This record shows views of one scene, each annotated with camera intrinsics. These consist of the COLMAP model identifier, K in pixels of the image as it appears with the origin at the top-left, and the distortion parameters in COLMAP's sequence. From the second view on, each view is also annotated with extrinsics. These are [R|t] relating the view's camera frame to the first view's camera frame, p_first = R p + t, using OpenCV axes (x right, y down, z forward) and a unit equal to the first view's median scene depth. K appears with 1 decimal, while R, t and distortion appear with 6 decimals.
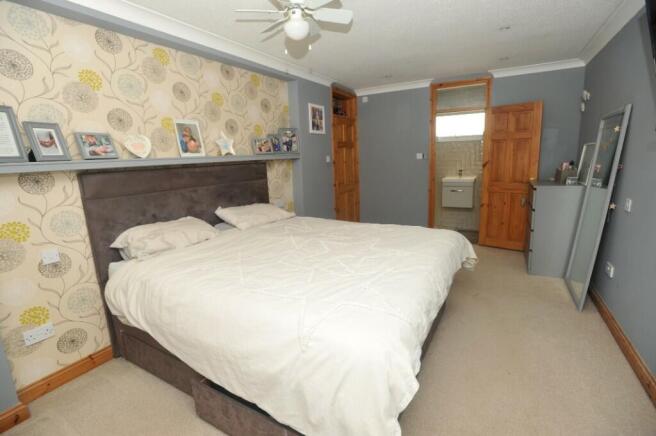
lens RADIAL K [[320.1, 0, 329.3], [0, 320.1, 233.7], [0, 0, 1]] dist [-0.001590, 0.000220]
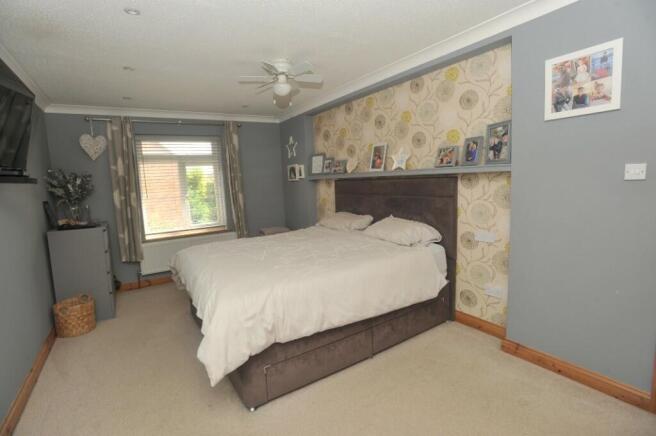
lens RADIAL K [[313.5, 0, 328.0], [0, 313.5, 218.0], [0, 0, 1]] dist [0.000640, 0.000448]
pose [[-0.444375, 0.178434, -0.877891, 0.633582], [-0.146727, 0.952232, 0.267816, -0.296694], [0.883743, 0.247821, -0.396967, 1.097681]]
